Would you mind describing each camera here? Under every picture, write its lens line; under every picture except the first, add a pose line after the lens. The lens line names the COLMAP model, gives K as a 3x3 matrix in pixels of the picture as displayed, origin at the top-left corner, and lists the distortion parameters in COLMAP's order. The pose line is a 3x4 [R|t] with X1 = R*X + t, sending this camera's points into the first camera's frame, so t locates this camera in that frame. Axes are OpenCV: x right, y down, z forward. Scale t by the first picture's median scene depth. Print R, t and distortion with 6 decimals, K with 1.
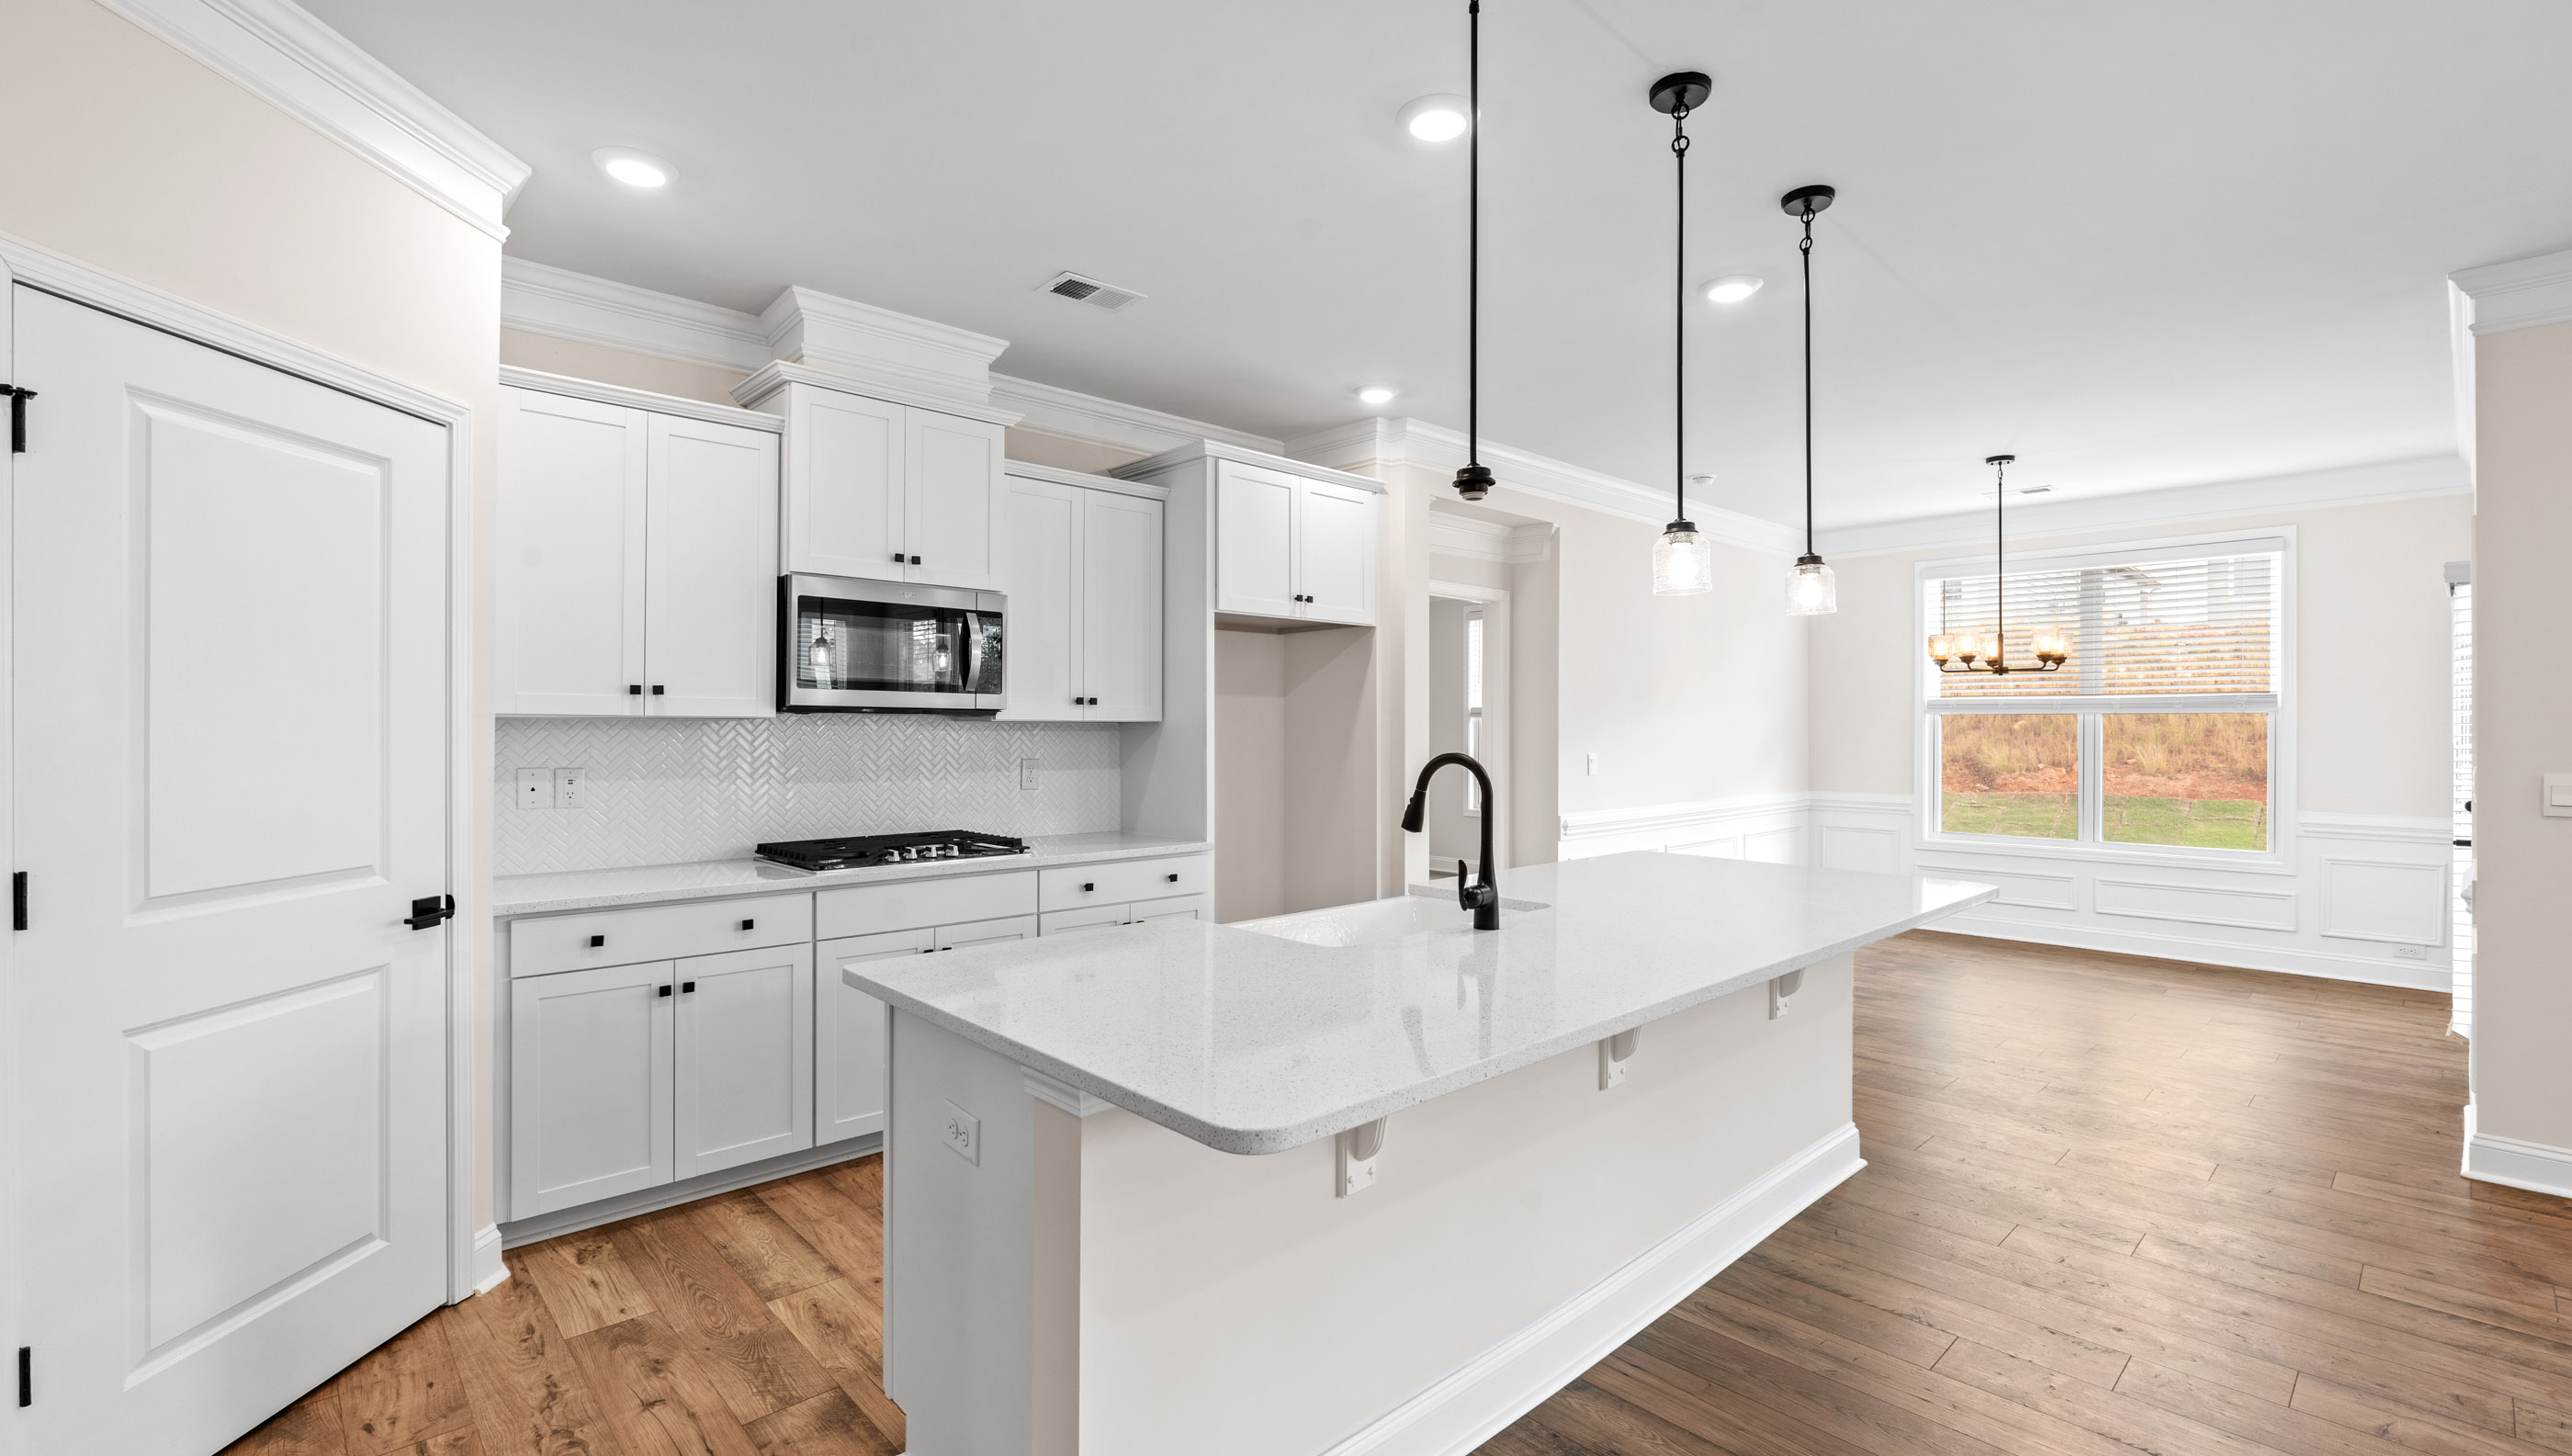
lens RADIAL K [[1114.7, 0, 1274.0], [0, 1114.7, 723.4], [0, 0, 1]] dist [-0.005508, -0.000578]
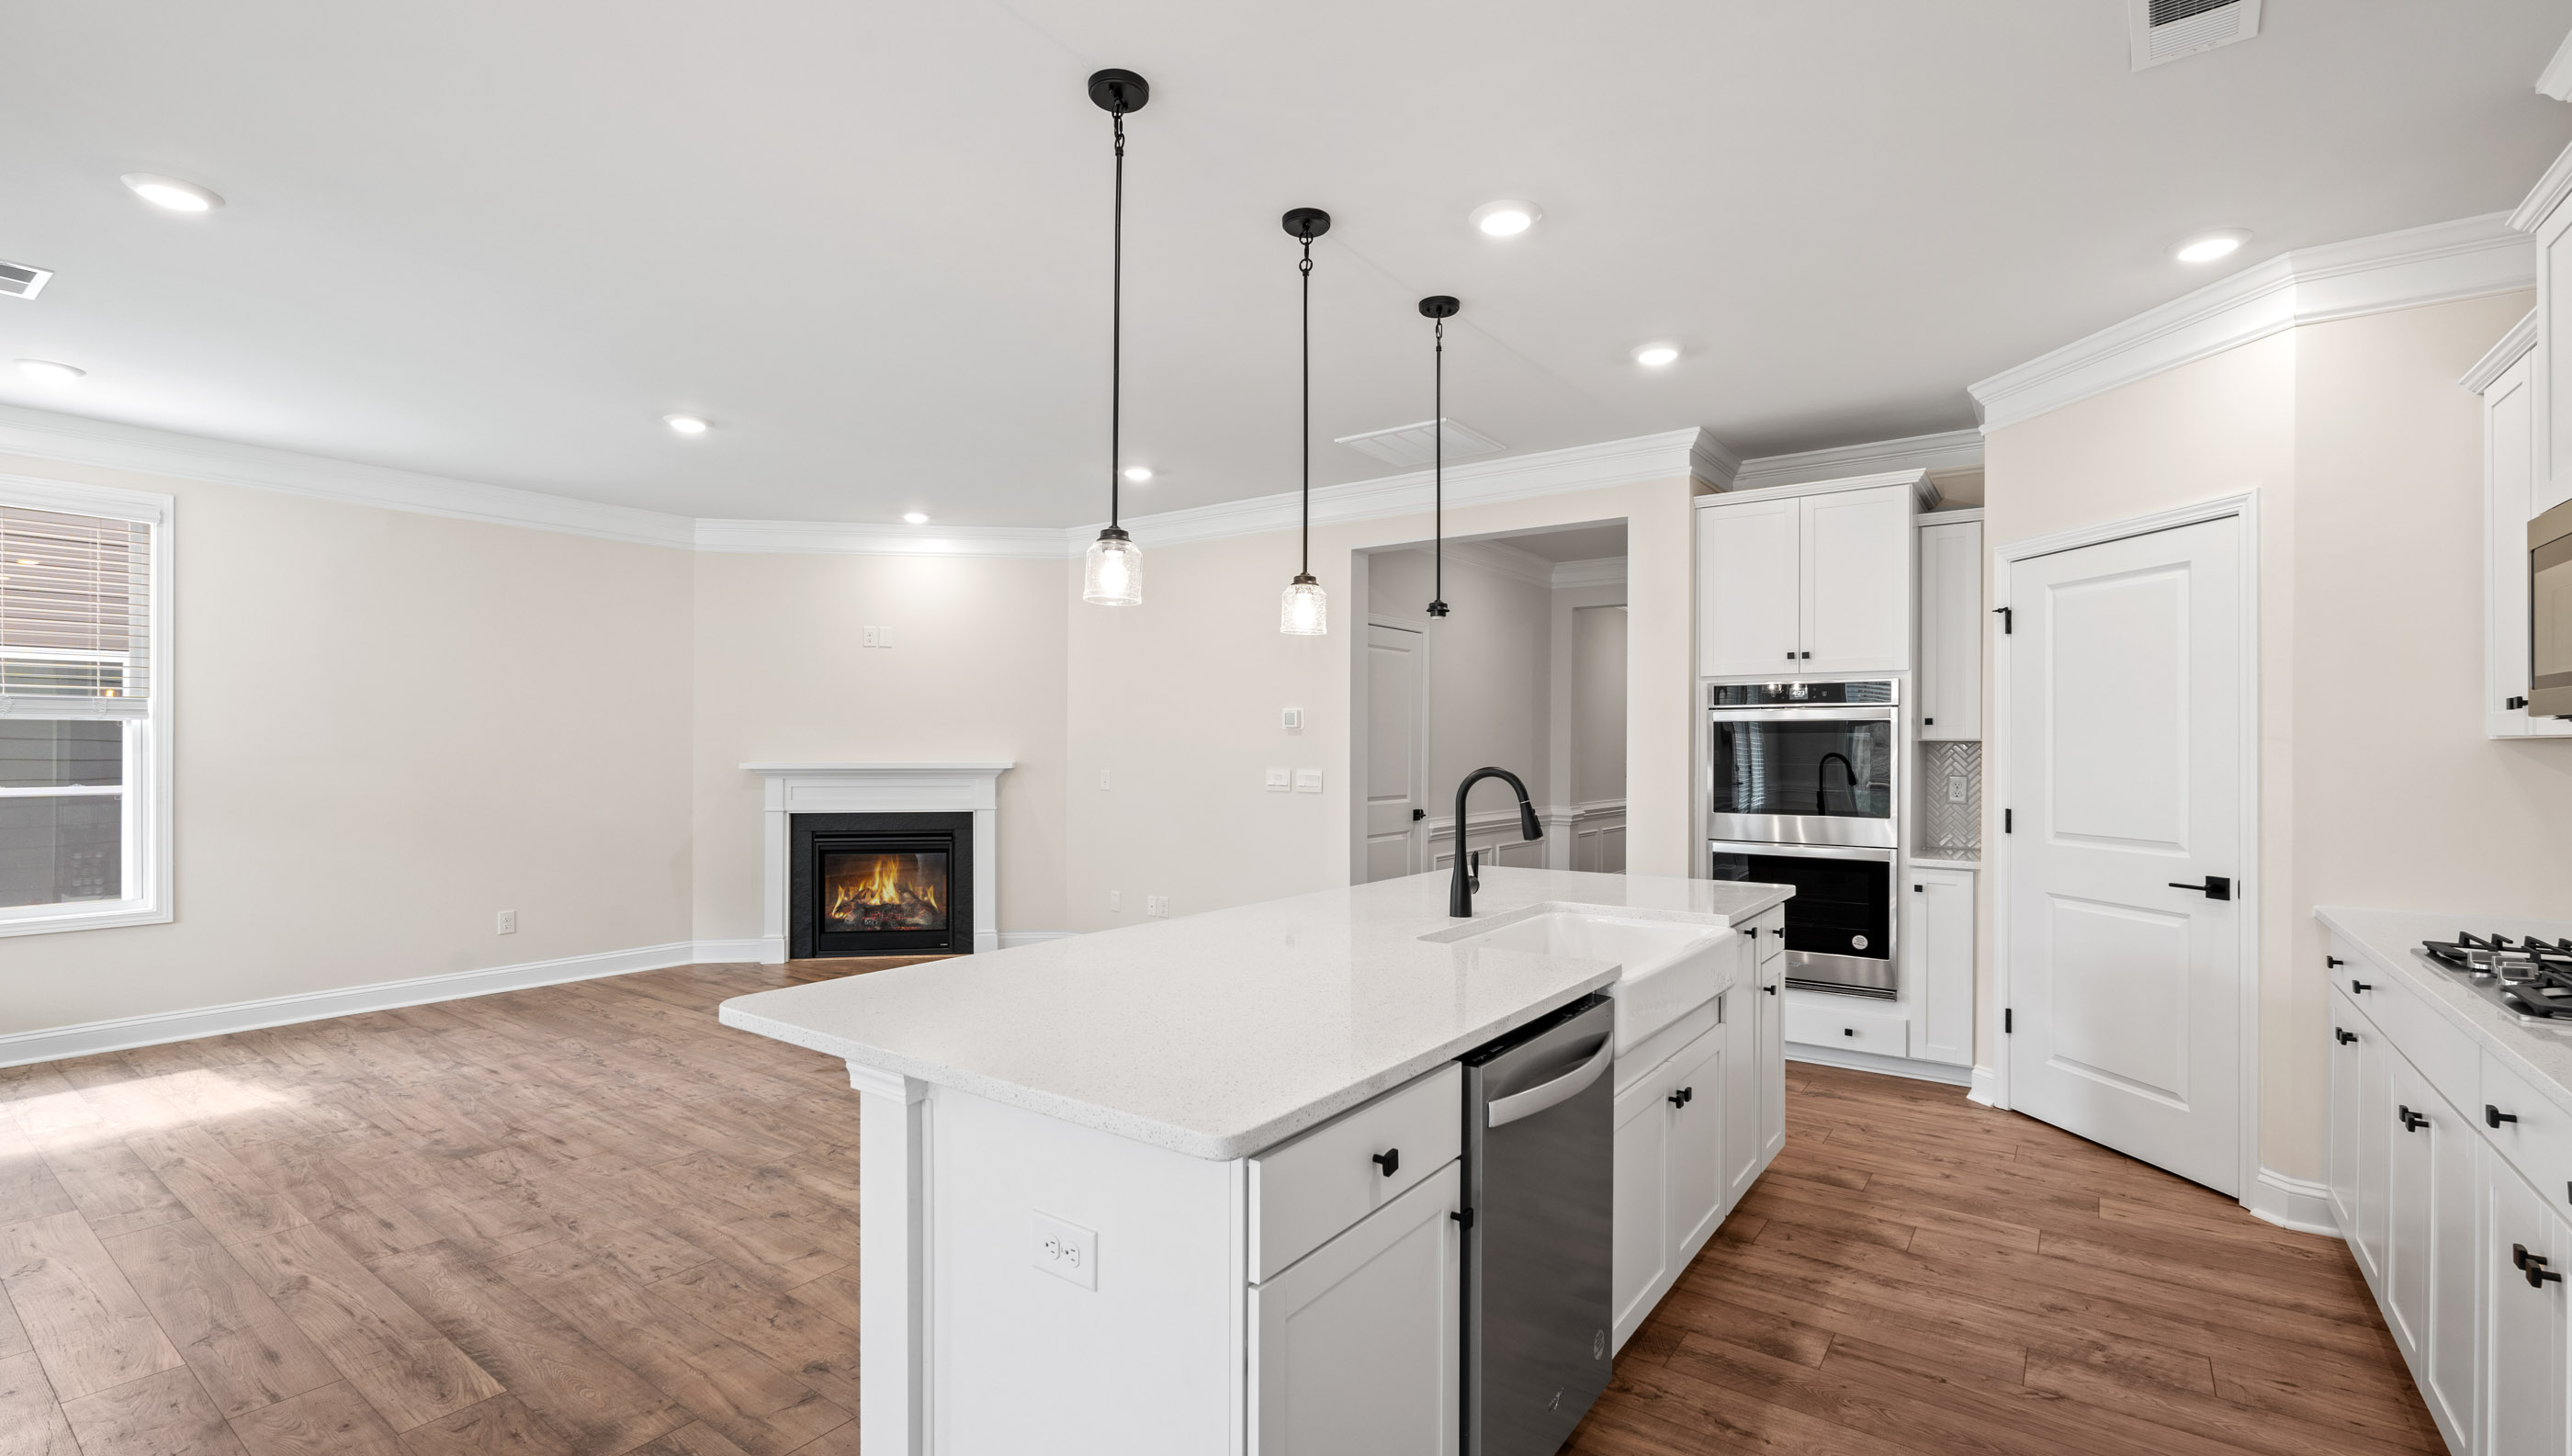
lens RADIAL K [[1114.7, 0, 1294.0], [0, 1114.7, 745.0], [0, 0, 1]] dist [-0.005508, -0.000578]
pose [[-0.979642, -0.005371, -0.200683, 0.399617], [-0.004372, 0.999976, -0.005425, 0.007184], [0.200707, -0.004437, -0.979641, 1.407930]]
